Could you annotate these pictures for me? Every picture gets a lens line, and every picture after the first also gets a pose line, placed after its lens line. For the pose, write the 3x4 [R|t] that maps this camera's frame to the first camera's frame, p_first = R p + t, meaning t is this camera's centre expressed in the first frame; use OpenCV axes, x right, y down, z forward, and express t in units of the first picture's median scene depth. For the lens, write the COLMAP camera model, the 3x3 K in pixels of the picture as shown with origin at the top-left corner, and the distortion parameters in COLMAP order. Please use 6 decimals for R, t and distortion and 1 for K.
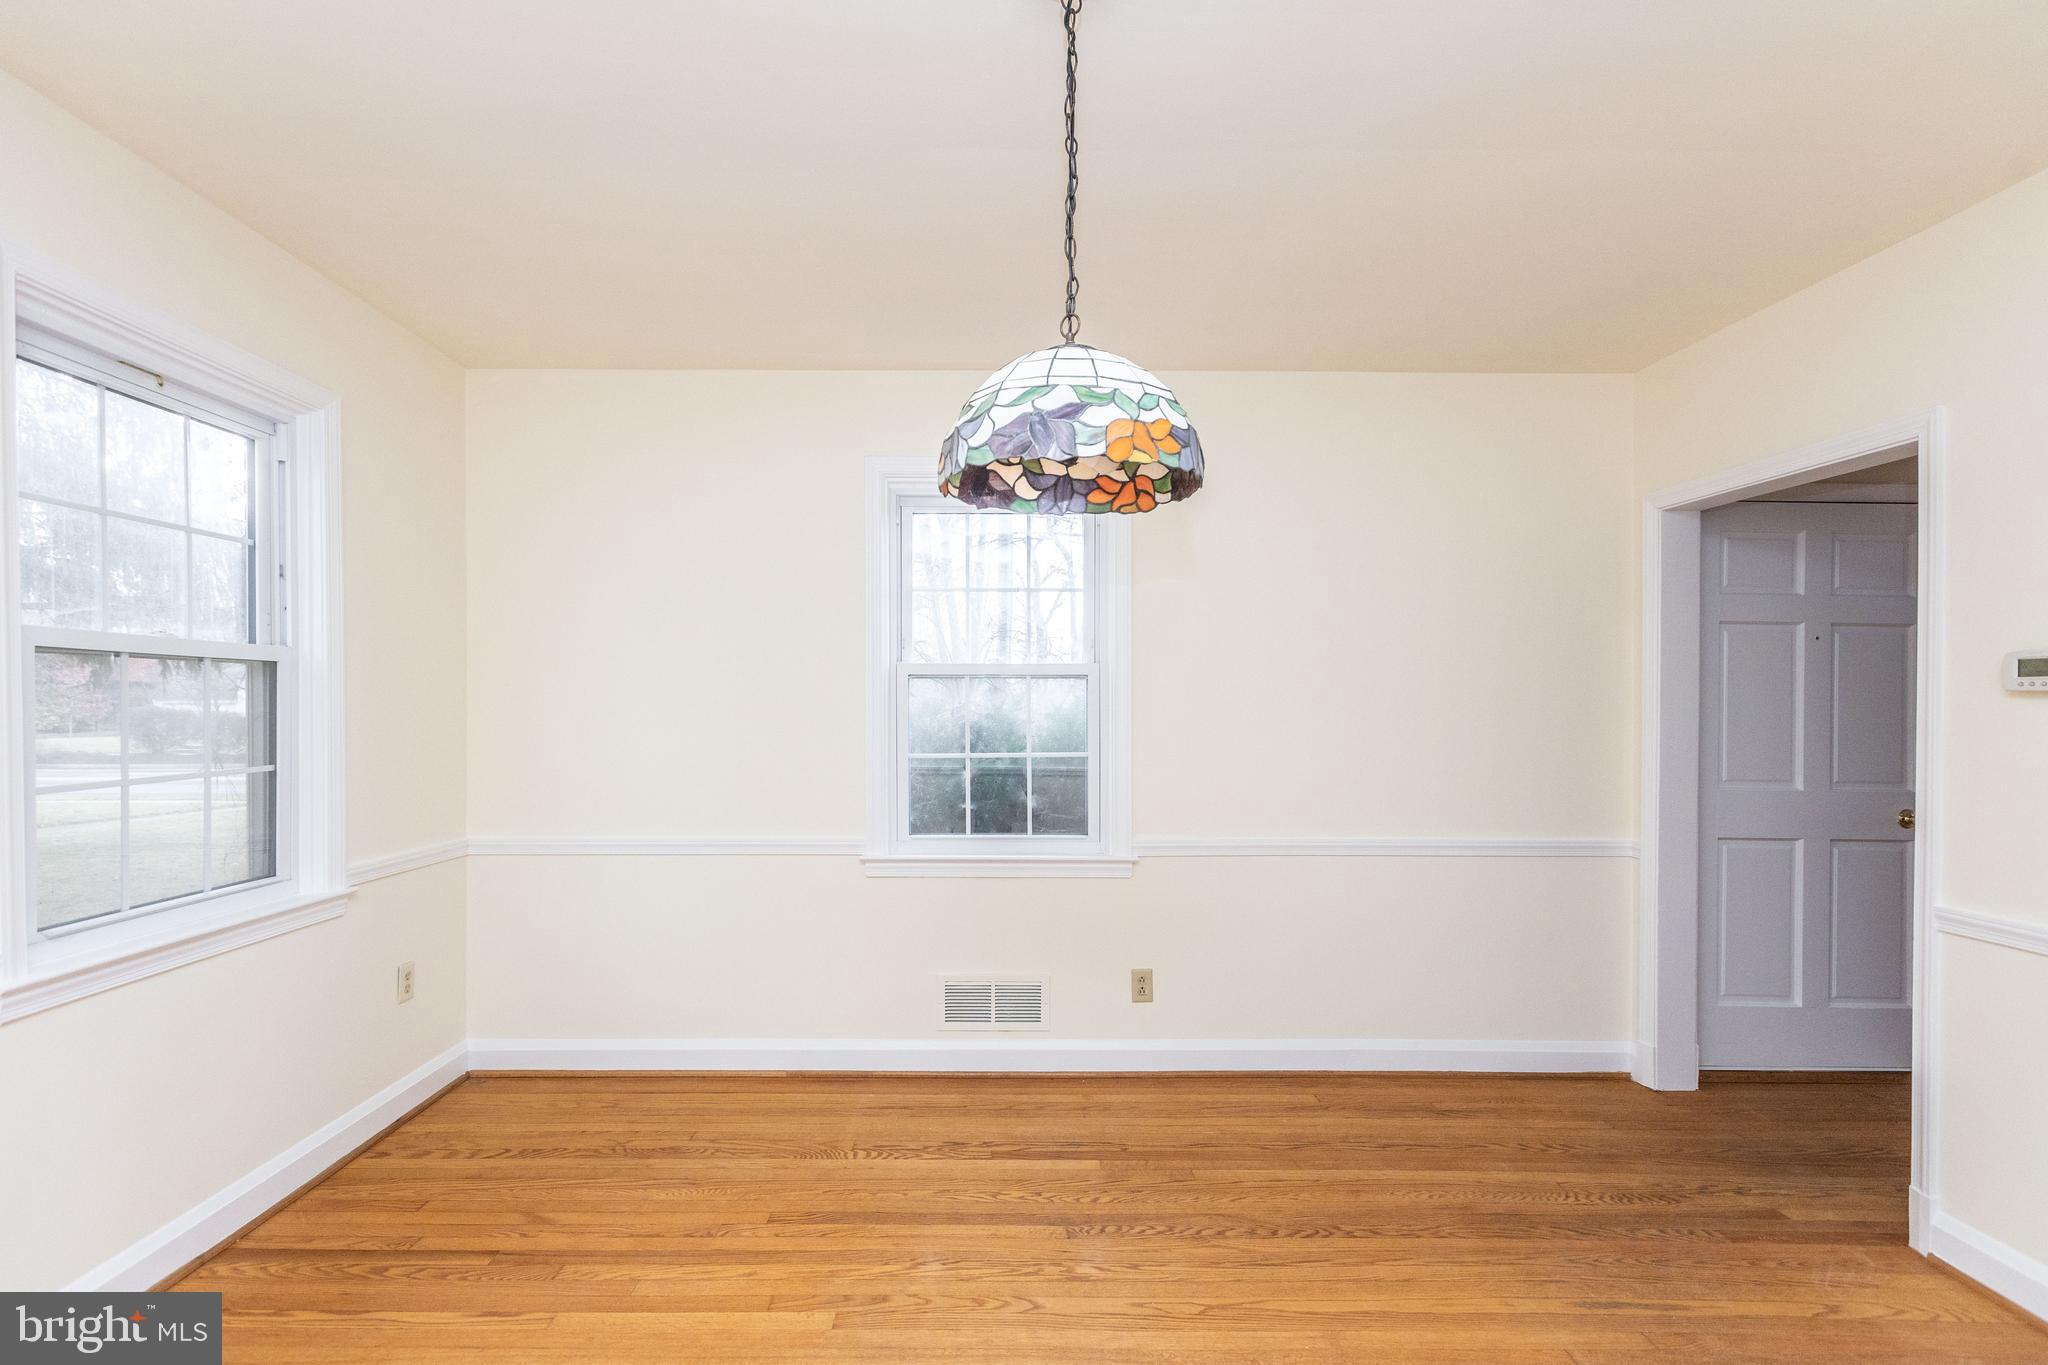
lens RADIAL K [[936.2, 0, 1011.2], [0, 936.2, 719.7], [0, 0, 1]] dist [0.000558, -0.000091]
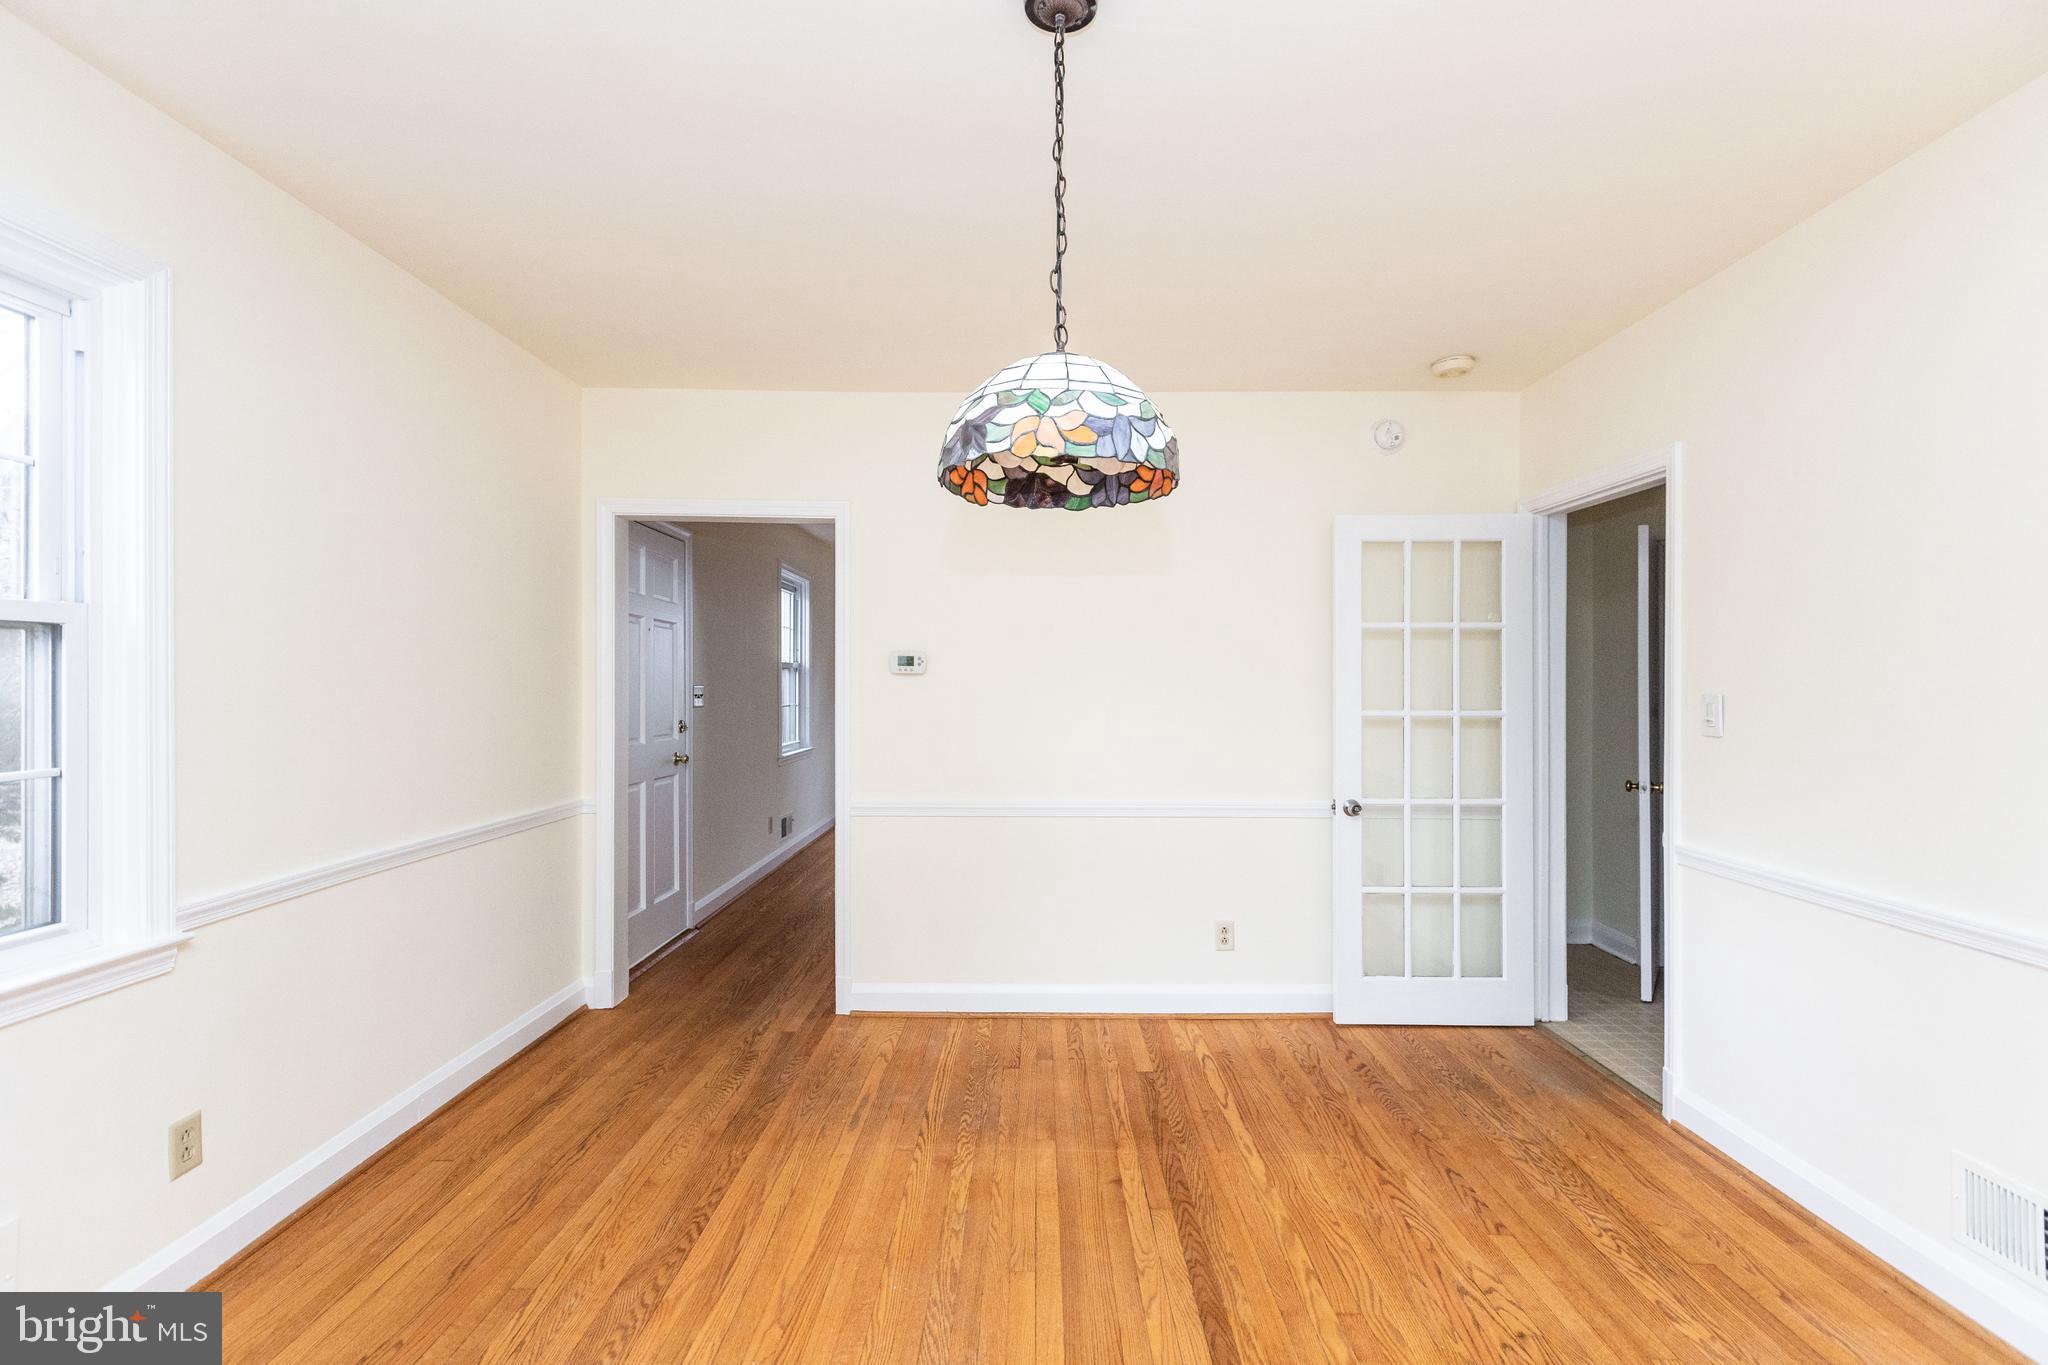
lens RADIAL K [[913.7, 0, 1017.1], [0, 913.7, 681.2], [0, 0, 1]] dist [-0.000607, -0.000679]
pose [[0.032297, -0.001726, 0.999477, -0.586130], [0.010151, 0.999947, 0.001399, -0.014117], [-0.999427, 0.010101, 0.032313, 0.603007]]
